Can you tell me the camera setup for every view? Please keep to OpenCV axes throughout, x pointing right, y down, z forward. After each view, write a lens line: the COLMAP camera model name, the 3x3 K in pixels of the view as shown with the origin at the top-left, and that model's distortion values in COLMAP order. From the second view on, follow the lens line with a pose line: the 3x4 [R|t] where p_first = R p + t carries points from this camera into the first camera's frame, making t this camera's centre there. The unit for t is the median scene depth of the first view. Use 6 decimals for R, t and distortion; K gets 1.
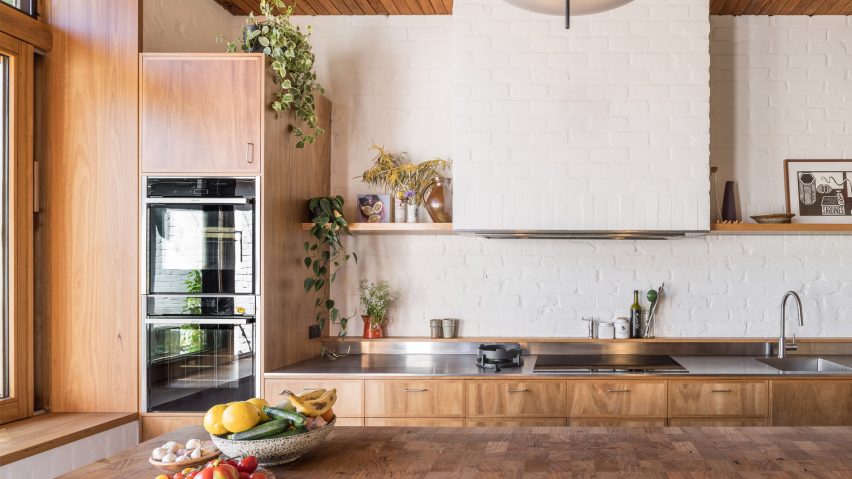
lens RADIAL K [[481.7, 0, 440.8], [0, 481.7, 280.9], [0, 0, 1]] dist [-0.005755, -0.000307]
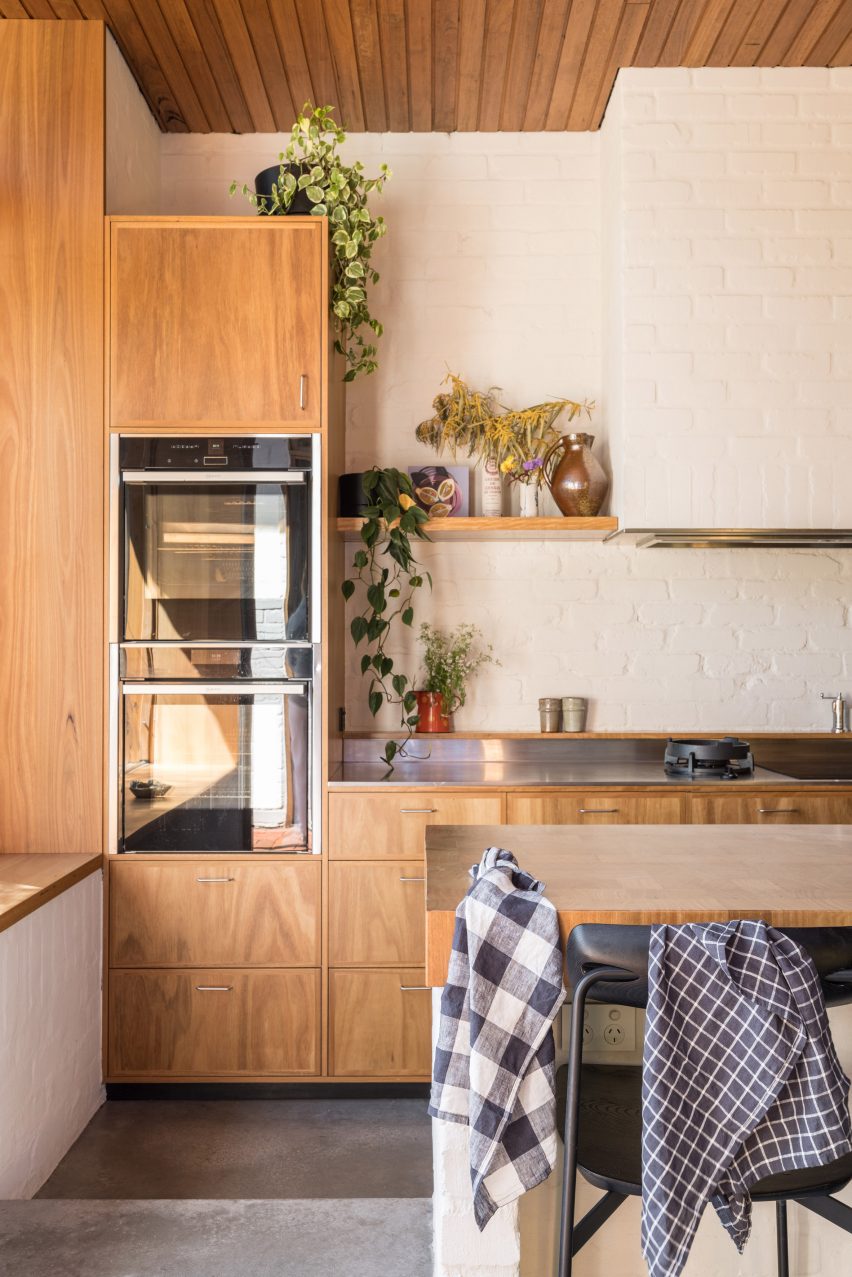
lens RADIAL K [[974.6, 0, 427.5], [0, 974.6, 632.1], [0, 0, 1]] dist [-0.006632, 0.004602]
pose [[0.999973, -0.003490, 0.006487, -0.245459], [0.003550, 0.999951, -0.009231, 0.025555], [-0.006455, 0.009254, 0.999936, -0.136487]]
